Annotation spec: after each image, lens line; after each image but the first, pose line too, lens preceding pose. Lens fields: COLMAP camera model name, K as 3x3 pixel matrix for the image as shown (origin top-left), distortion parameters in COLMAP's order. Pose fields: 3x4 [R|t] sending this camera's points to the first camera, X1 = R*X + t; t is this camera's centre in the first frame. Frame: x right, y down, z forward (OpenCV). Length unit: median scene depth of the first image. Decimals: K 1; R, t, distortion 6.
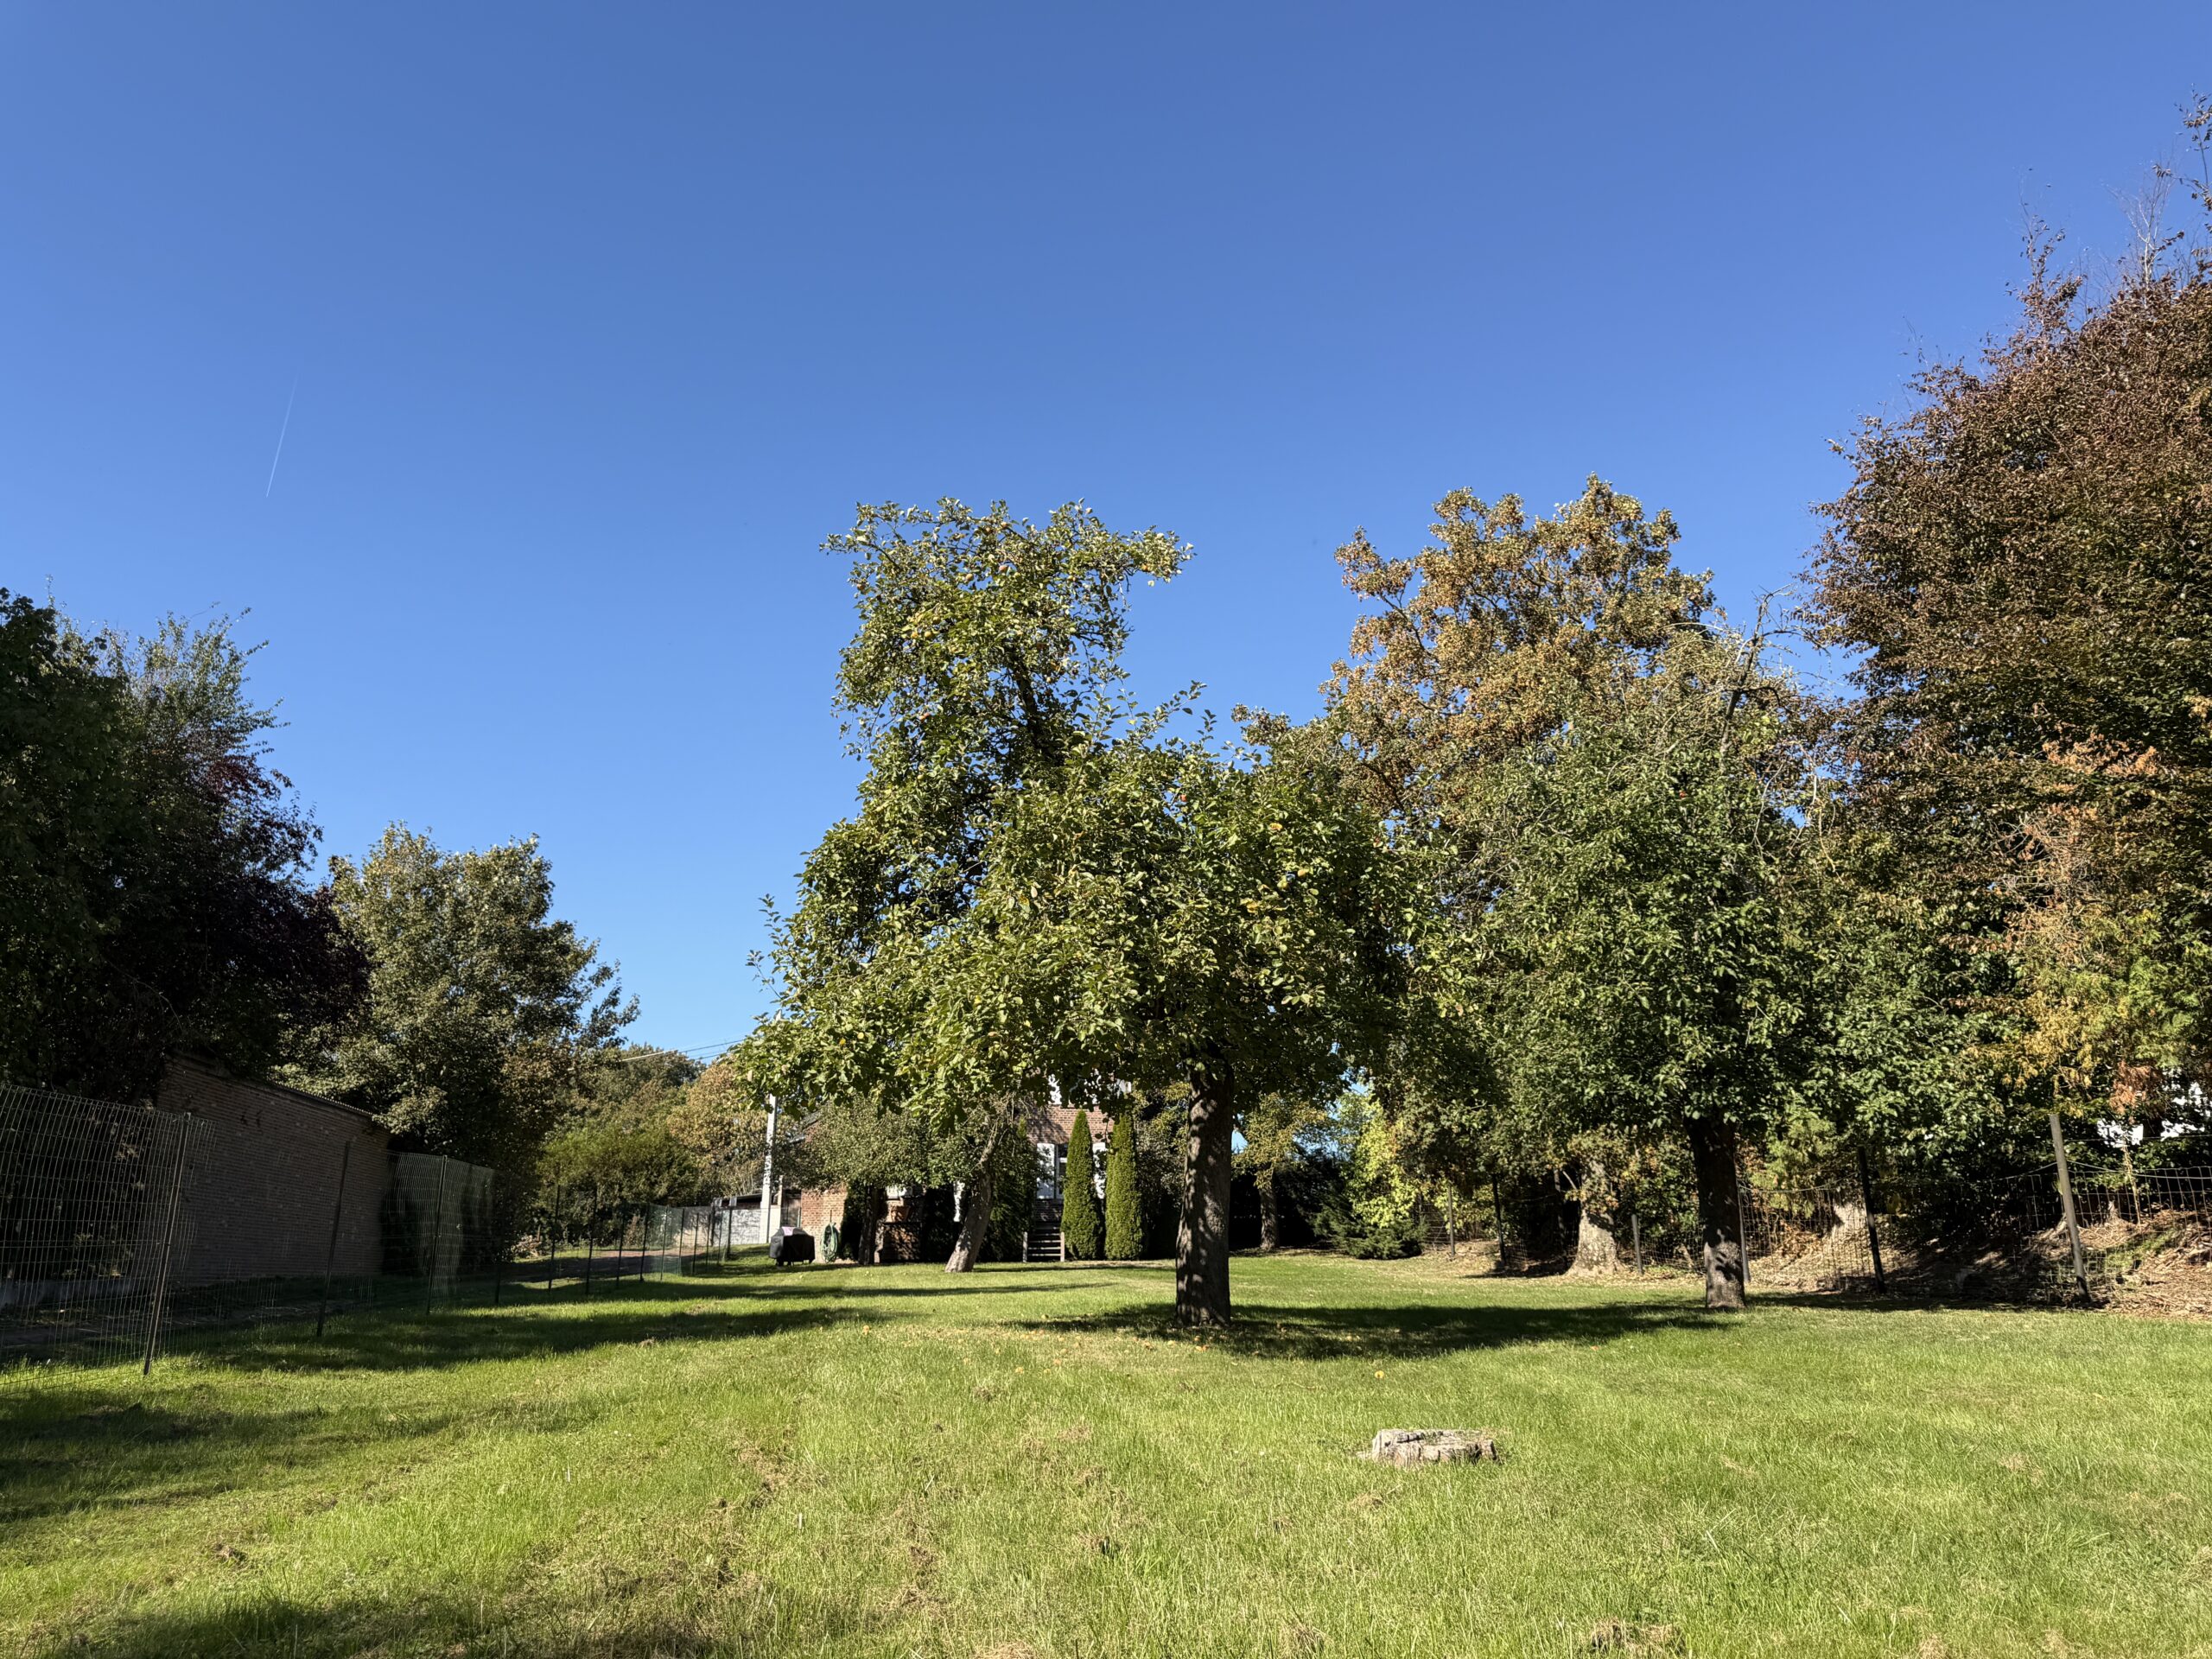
lens RADIAL K [[1566.8, 0, 1106.0], [0, 1566.8, 829.5], [0, 0, 1]] dist [0.144522, -0.196285]
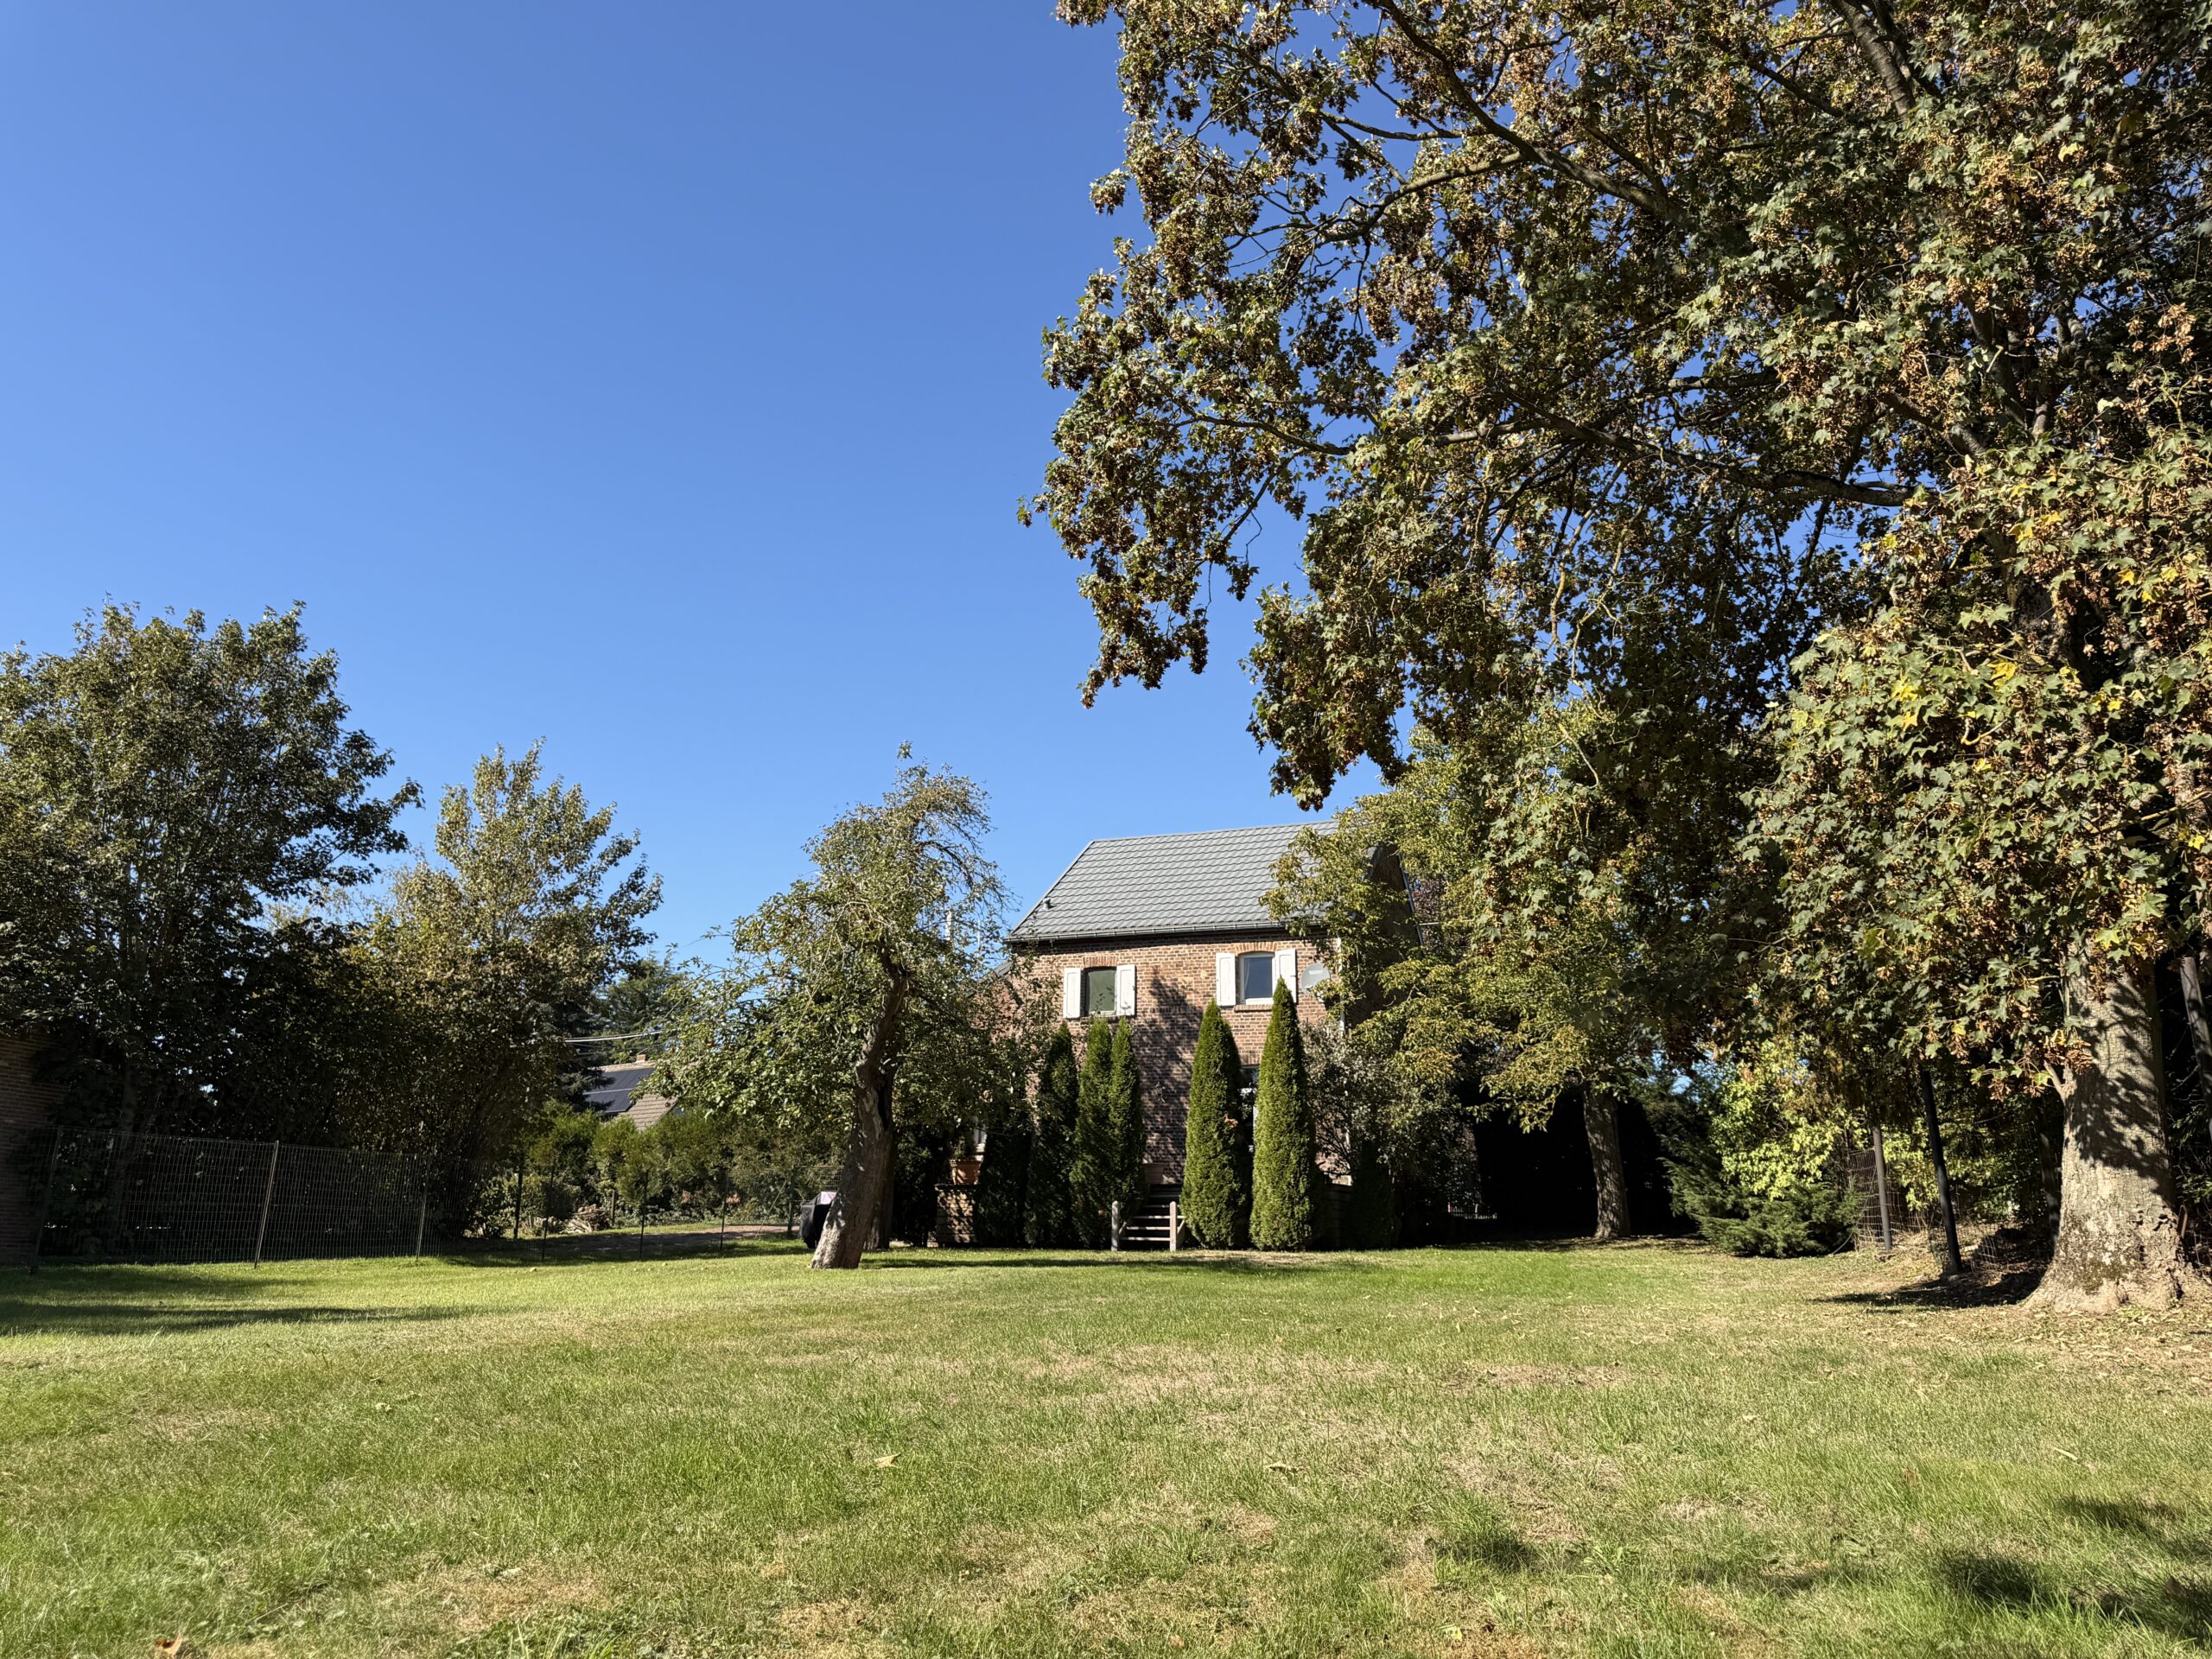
lens RADIAL K [[1578.0, 0, 1109.7], [0, 1578.0, 833.8], [0, 0, 1]] dist [0.104051, -0.098890]
pose [[0.937844, -0.075159, -0.338821, 0.157461], [0.078903, 0.996879, -0.002731, 0.111896], [0.337969, -0.024173, 0.940847, 0.416285]]
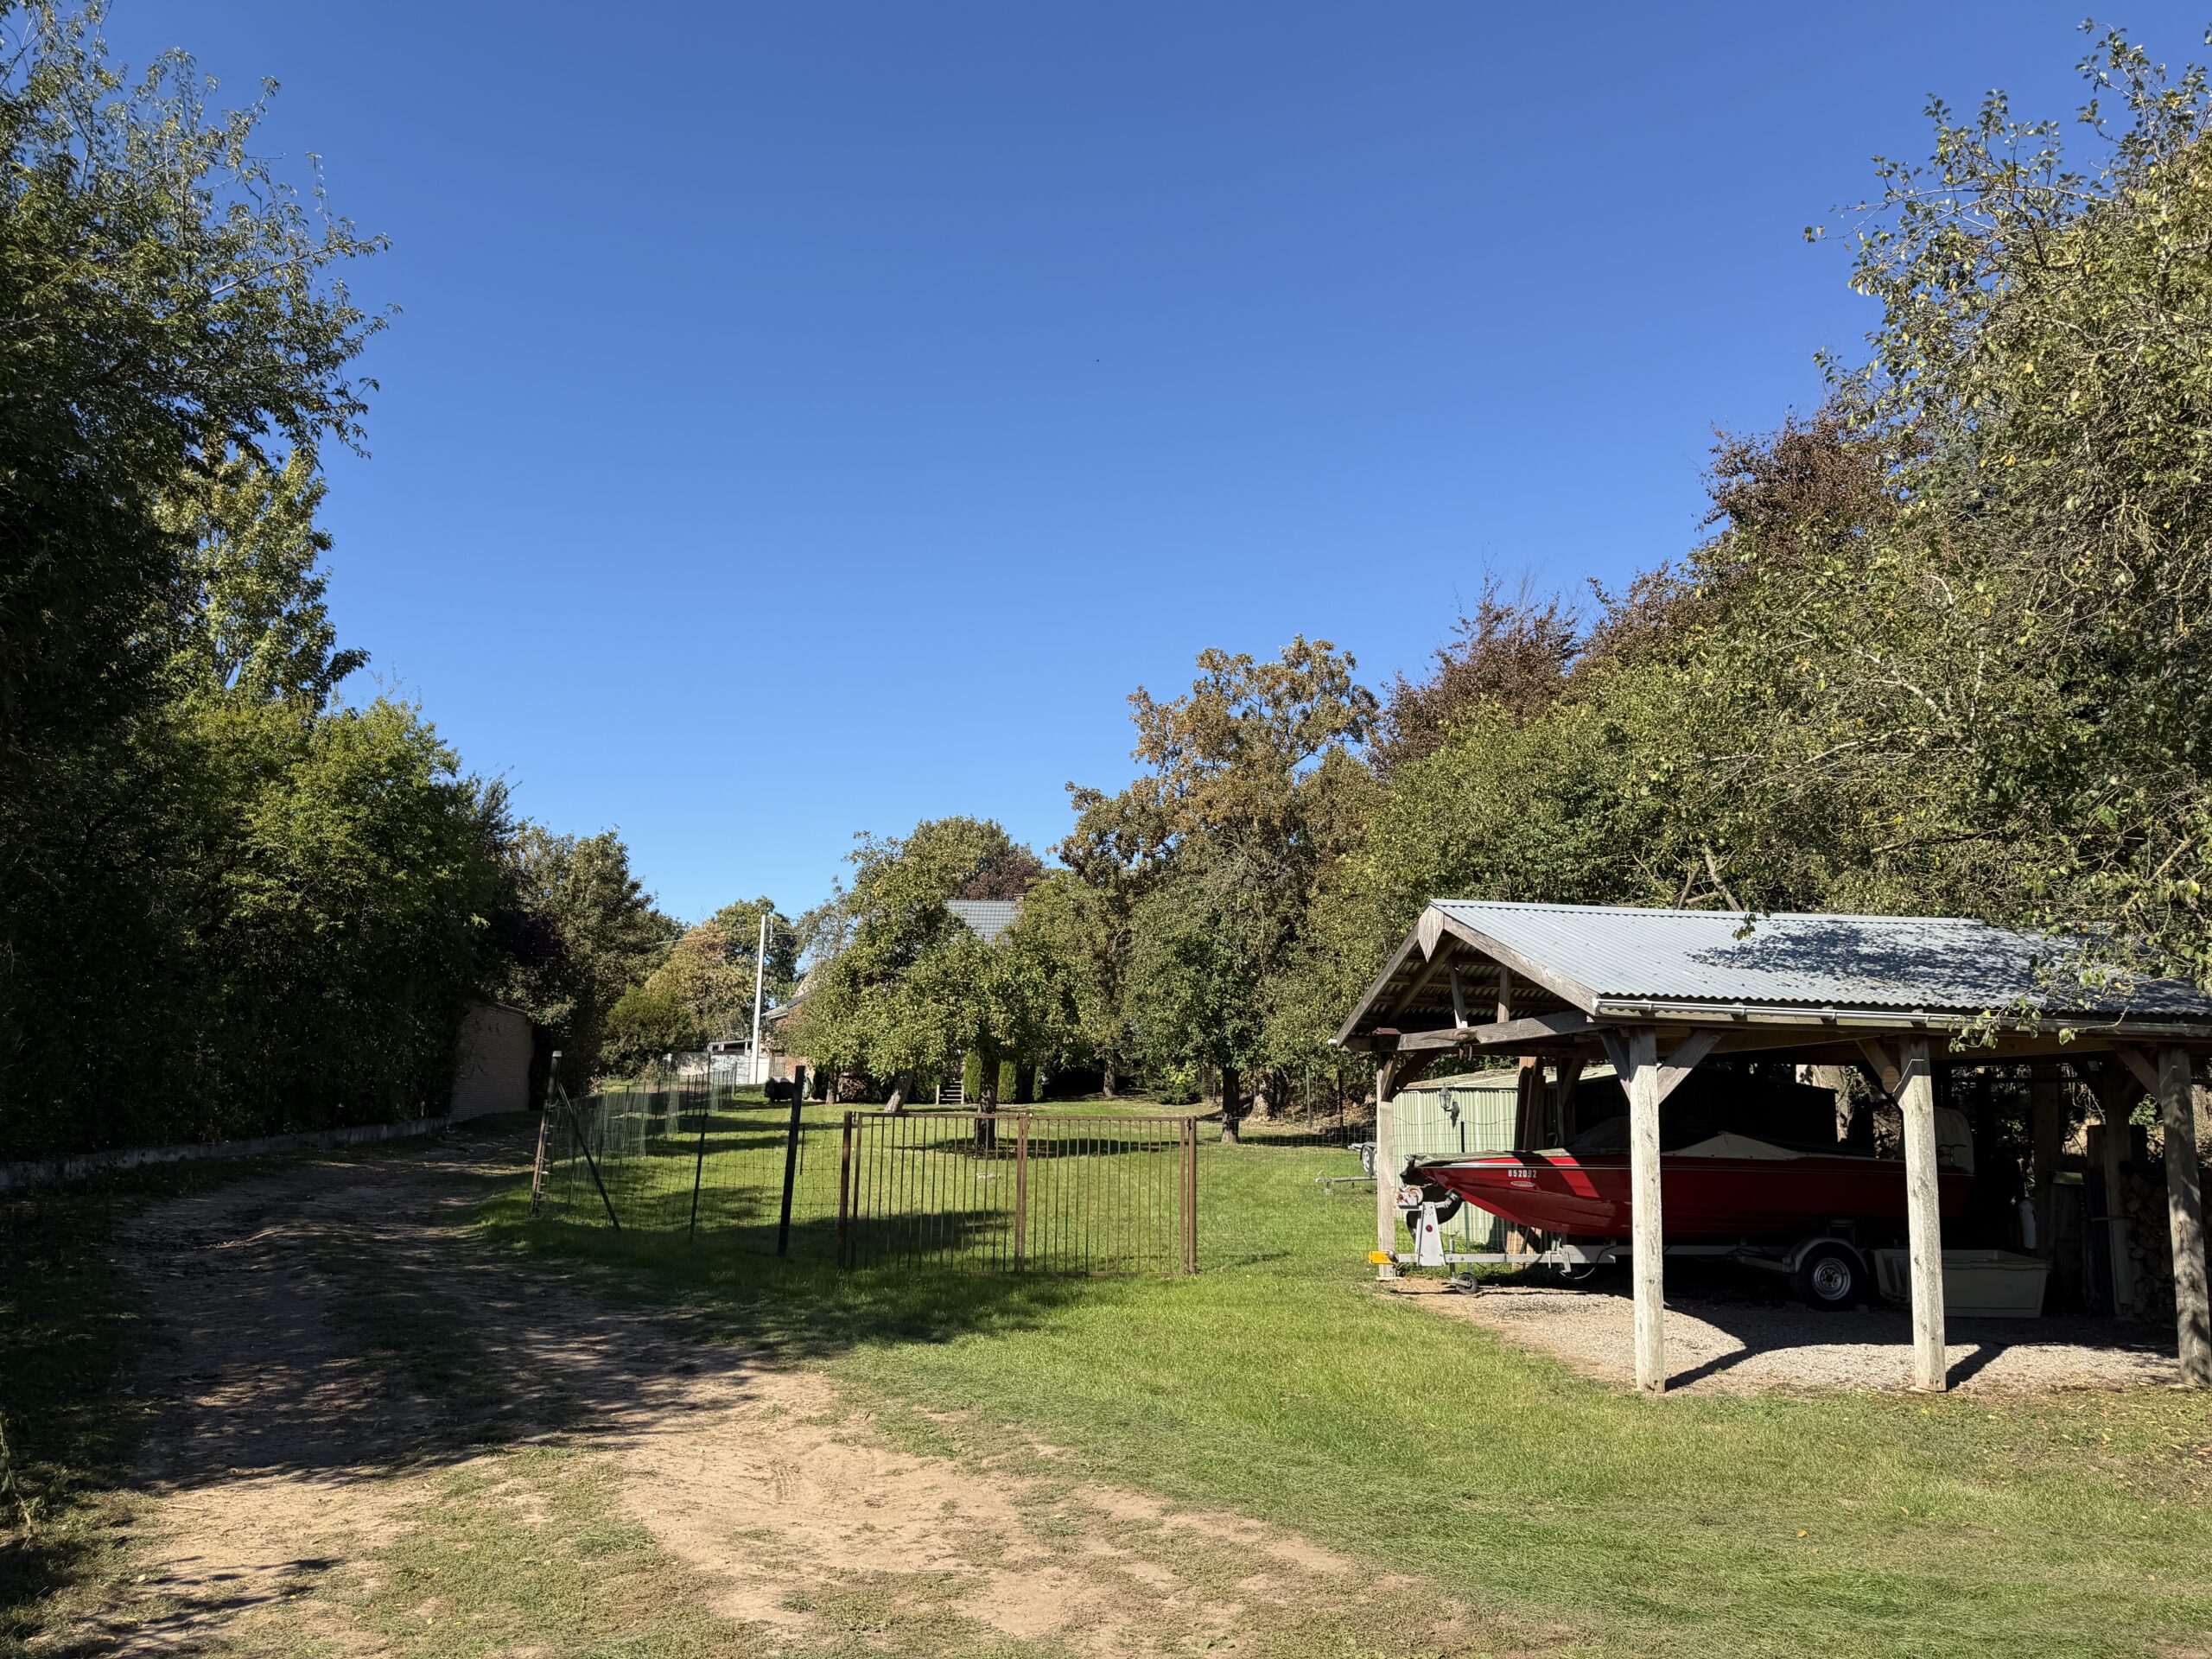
lens RADIAL K [[1566.8, 0, 1106.0], [0, 1566.8, 829.5], [0, 0, 1]] dist [0.144522, -0.196285]
pose [[0.999092, 0.022806, 0.035981, 0.047775], [-0.026530, 0.993940, 0.106679, -0.149009], [-0.033330, -0.107536, 0.993642, -0.462757]]
